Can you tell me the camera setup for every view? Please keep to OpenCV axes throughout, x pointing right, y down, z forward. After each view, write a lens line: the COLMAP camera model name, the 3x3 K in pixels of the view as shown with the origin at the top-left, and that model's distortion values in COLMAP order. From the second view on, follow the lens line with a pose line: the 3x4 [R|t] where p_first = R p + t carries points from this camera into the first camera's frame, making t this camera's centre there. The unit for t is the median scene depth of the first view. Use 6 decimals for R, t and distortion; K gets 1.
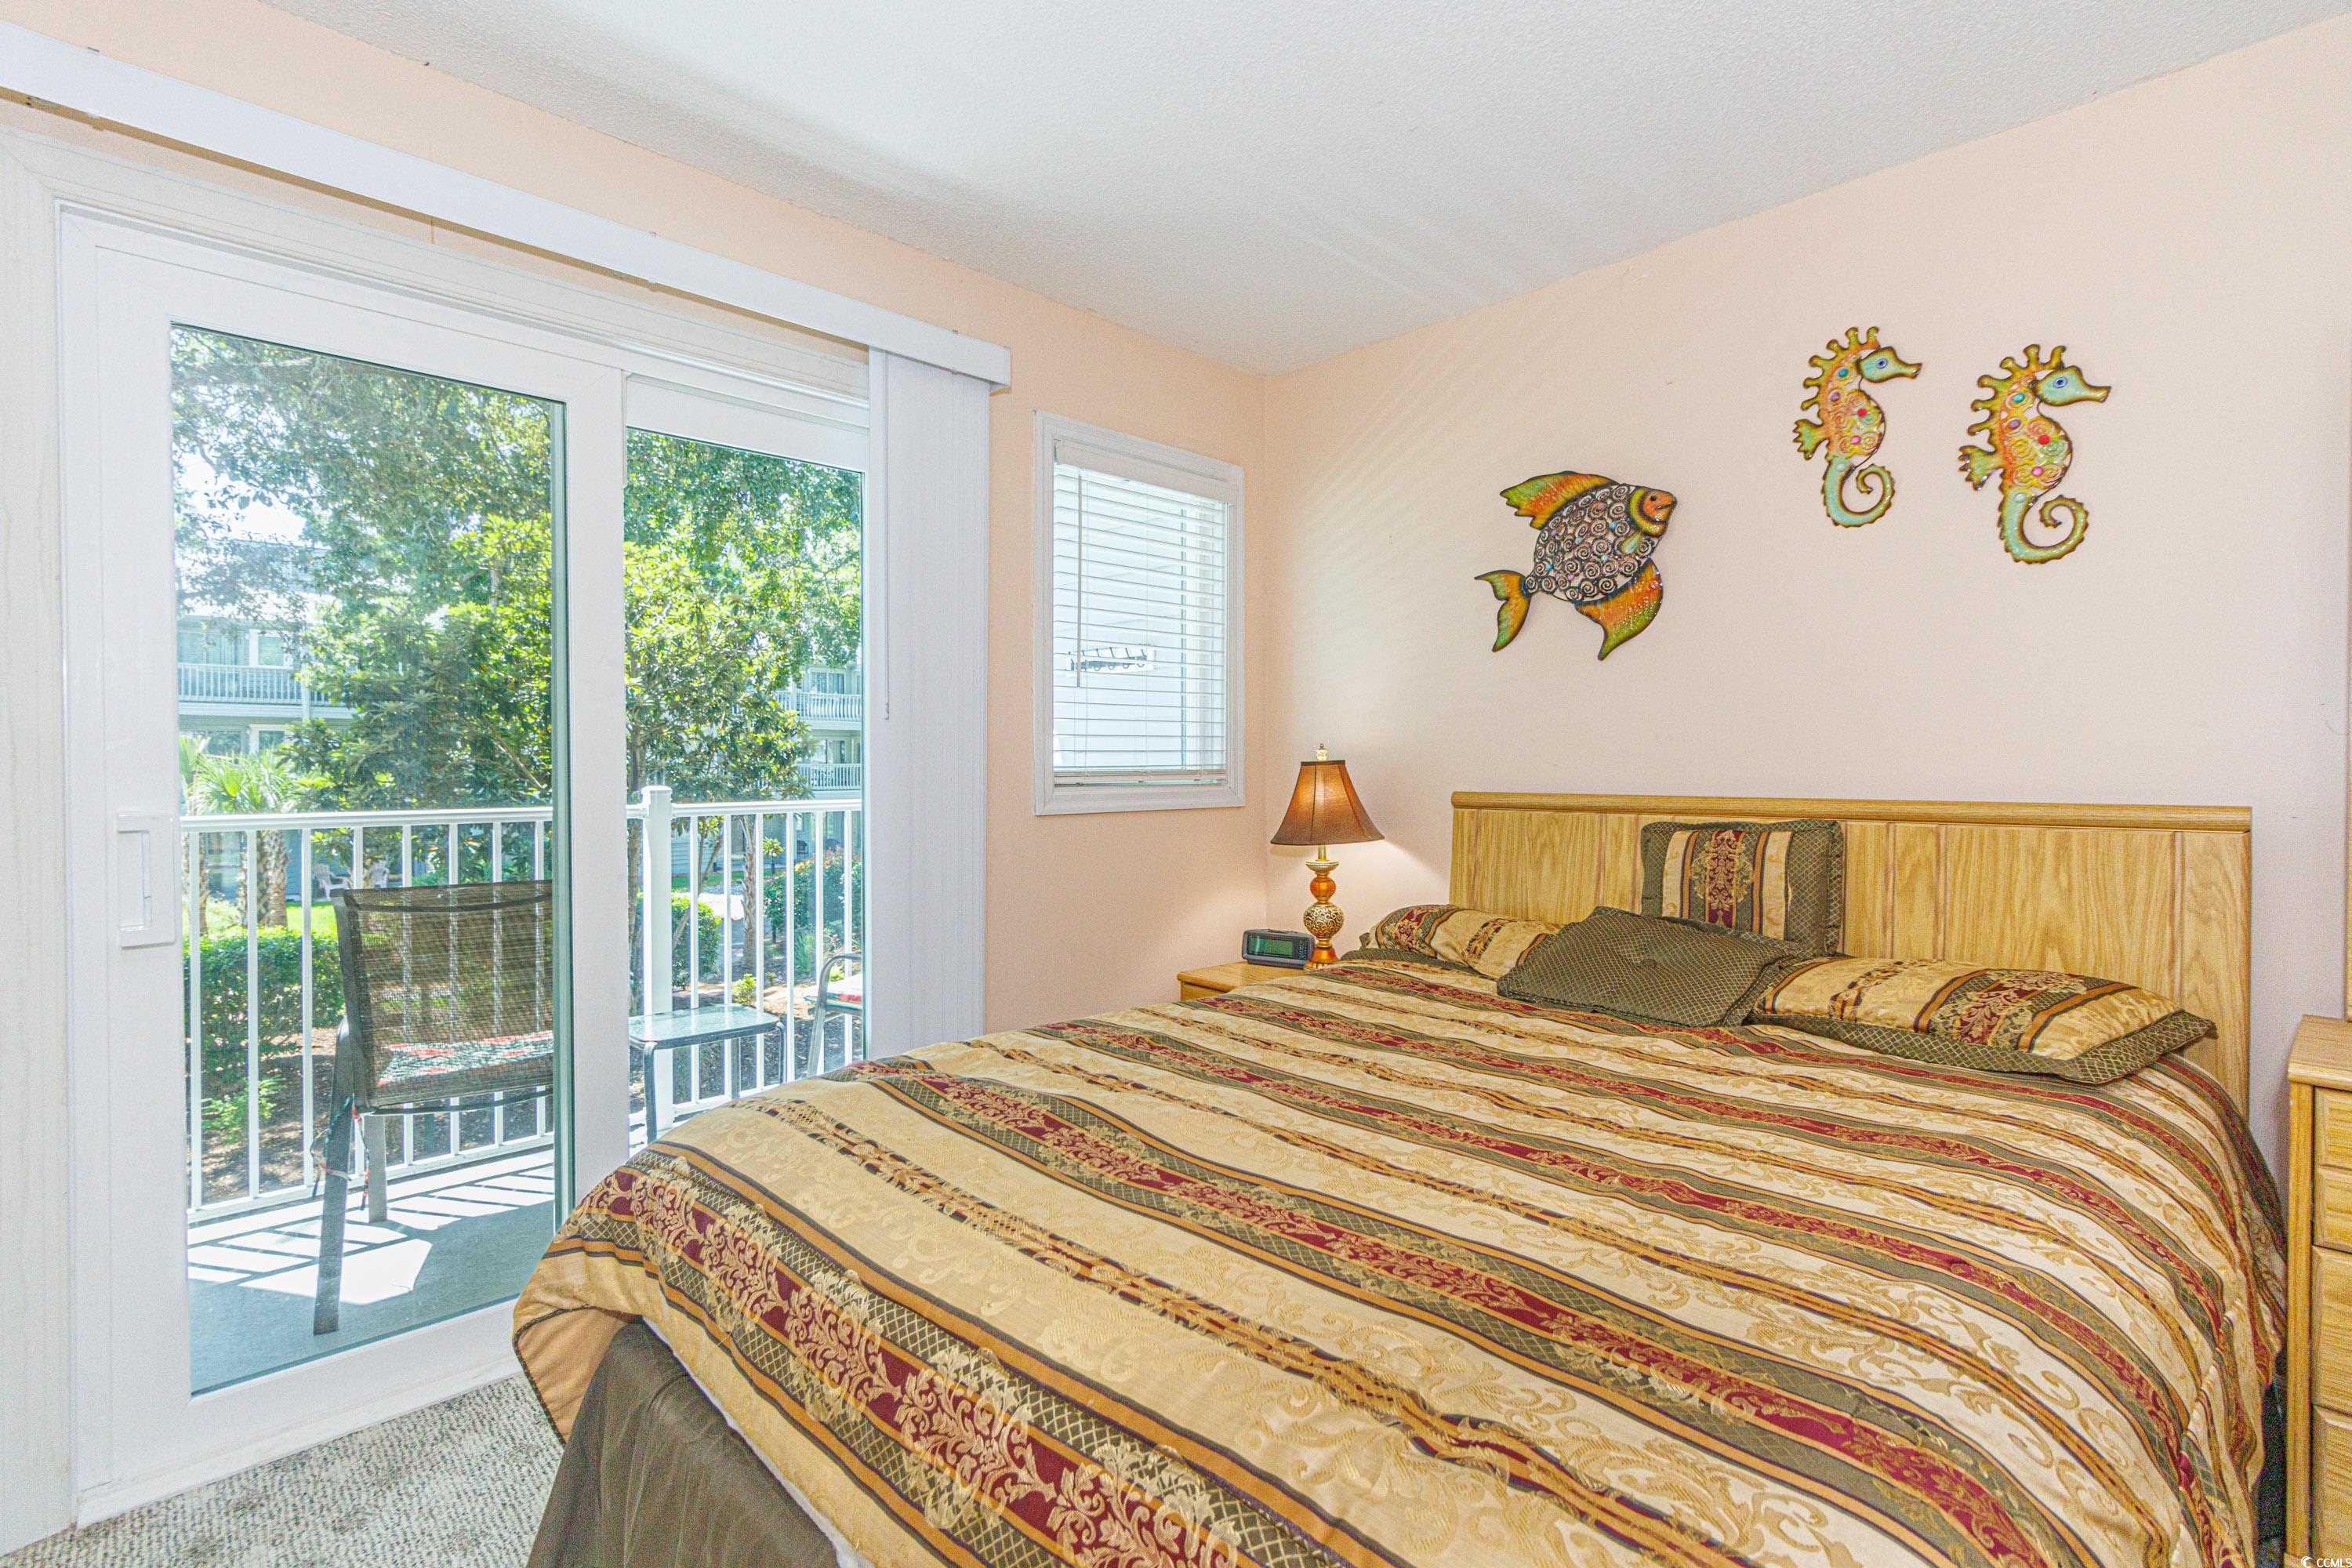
lens RADIAL K [[1086.0, 0, 1152.1], [0, 1086.0, 770.7], [0, 0, 1]] dist [0.002561, 0.000654]
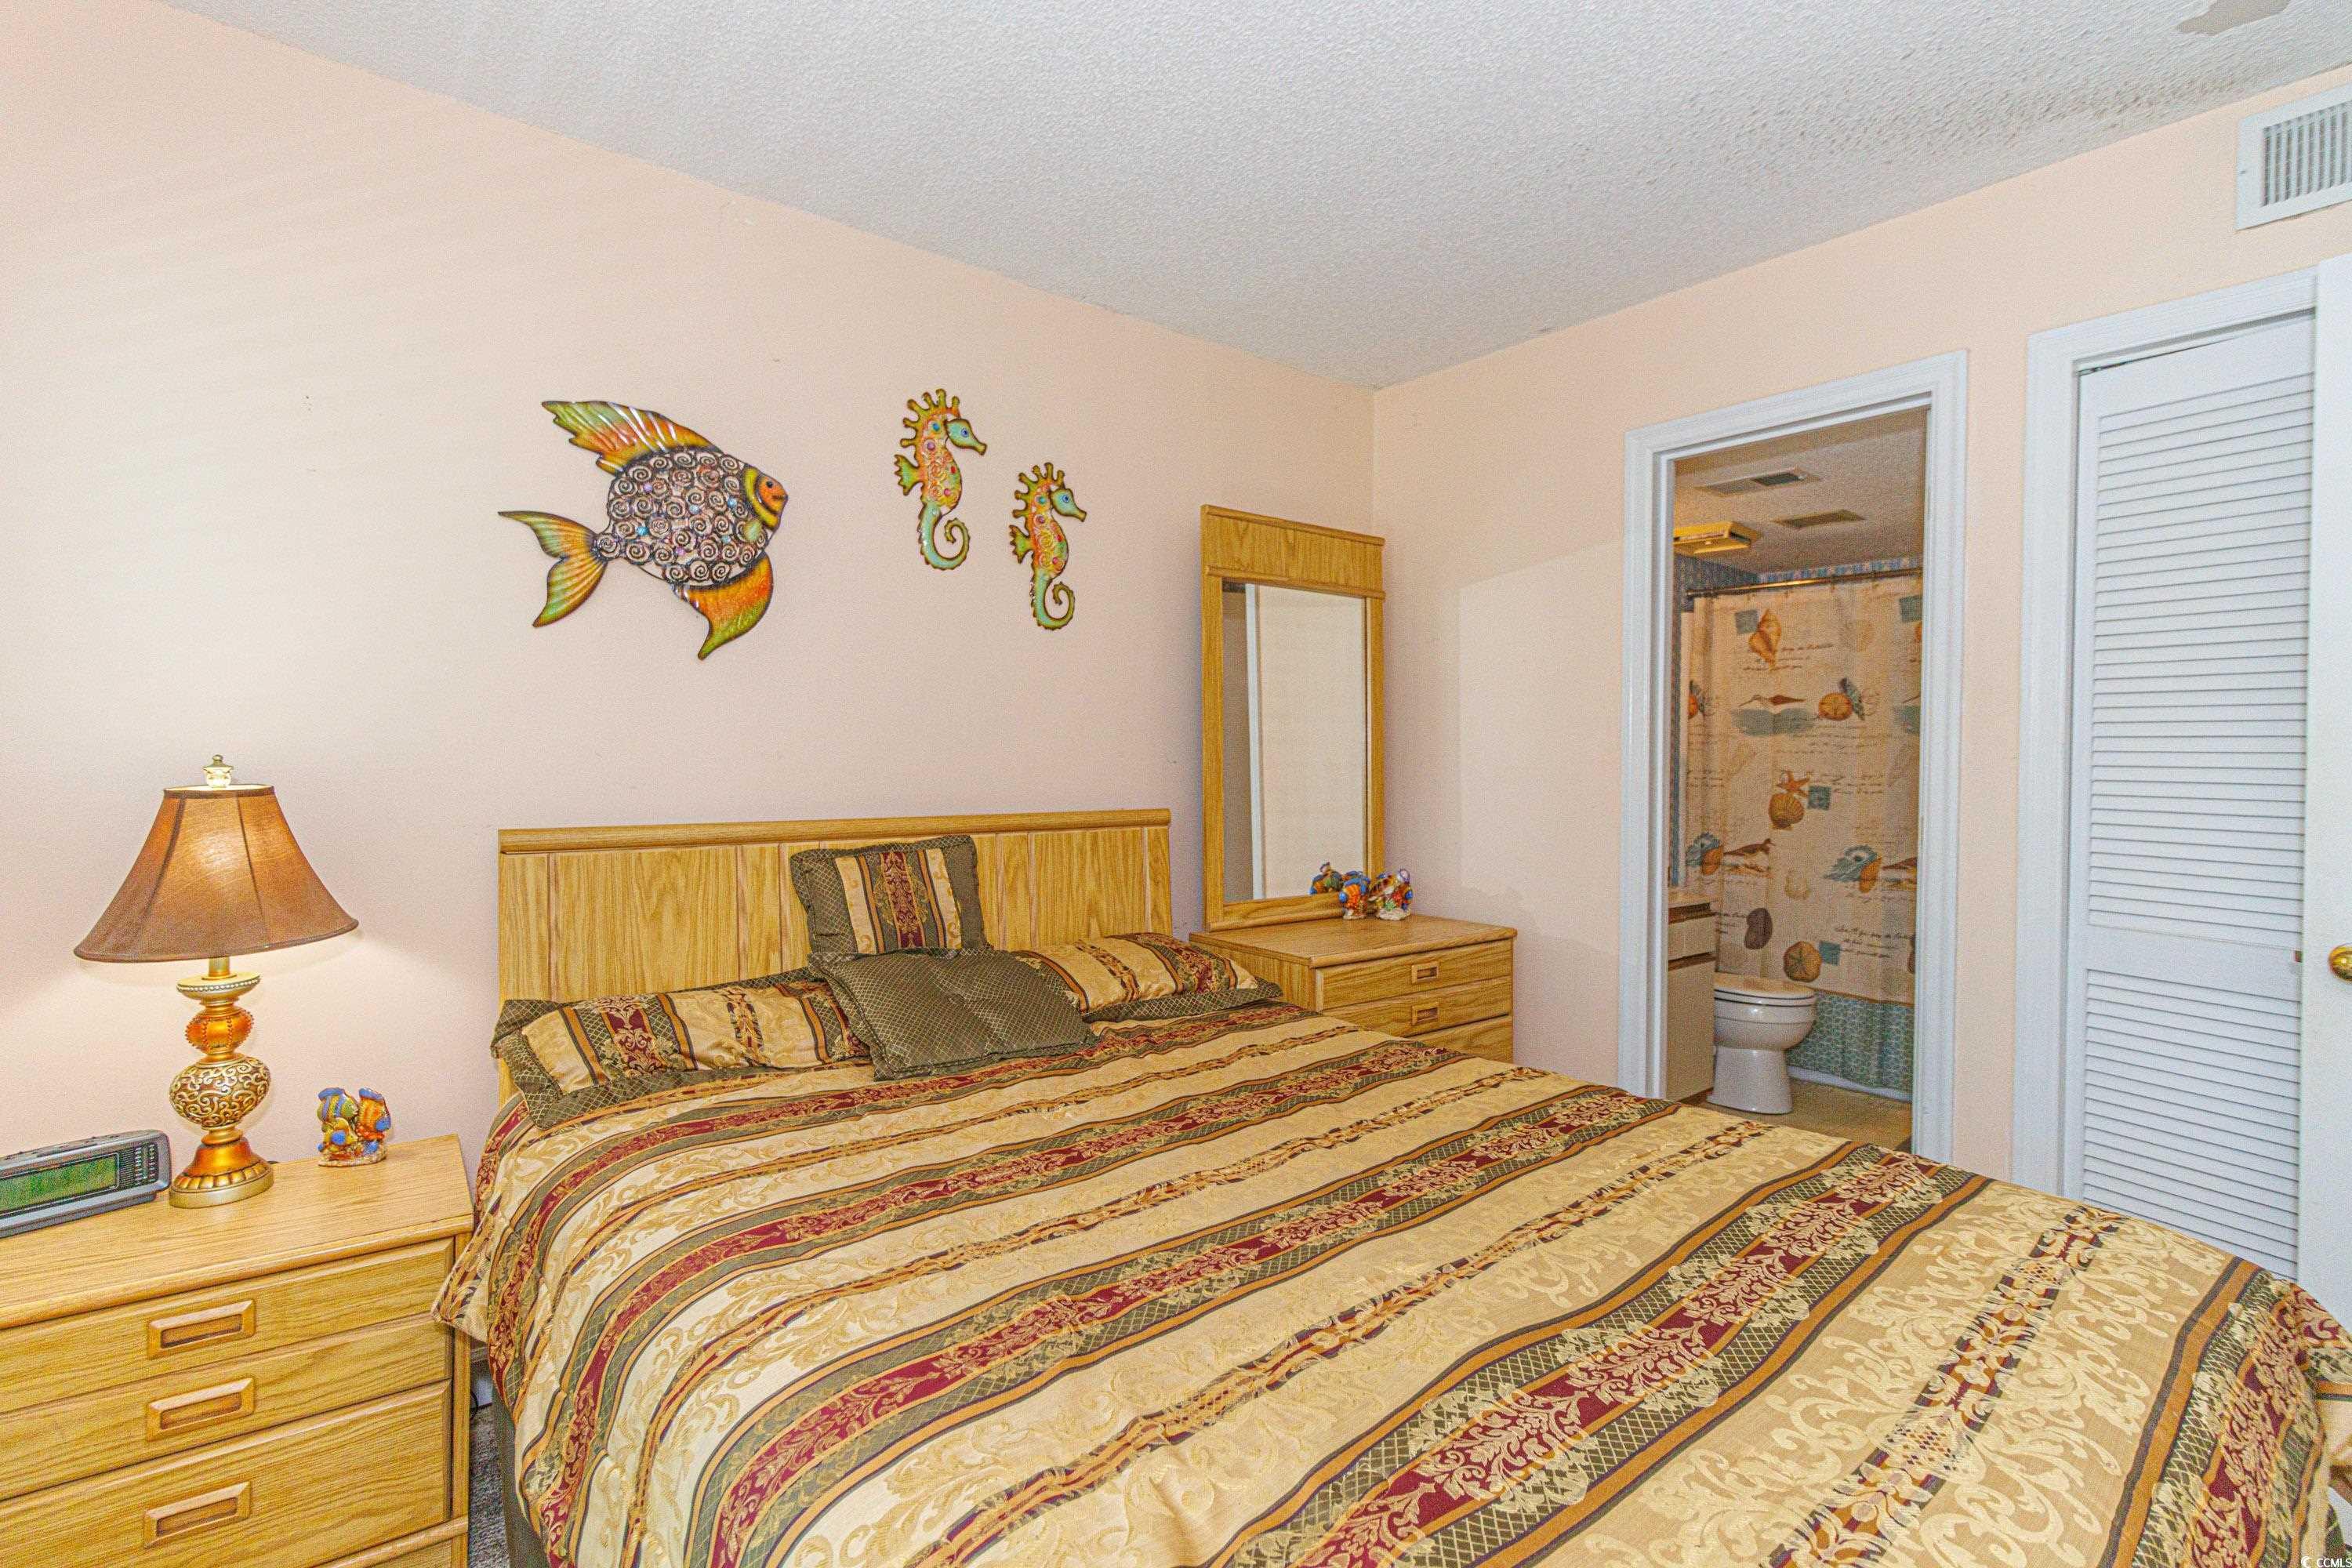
lens RADIAL K [[1086.0, 0, 1152.1], [0, 1086.0, 770.7], [0, 0, 1]] dist [0.002561, 0.000654]
pose [[0.085930, -0.015281, 0.996184, -0.398830], [-0.002067, 0.999877, 0.015516, -0.032438], [-0.996299, -0.003392, 0.085888, 0.617378]]
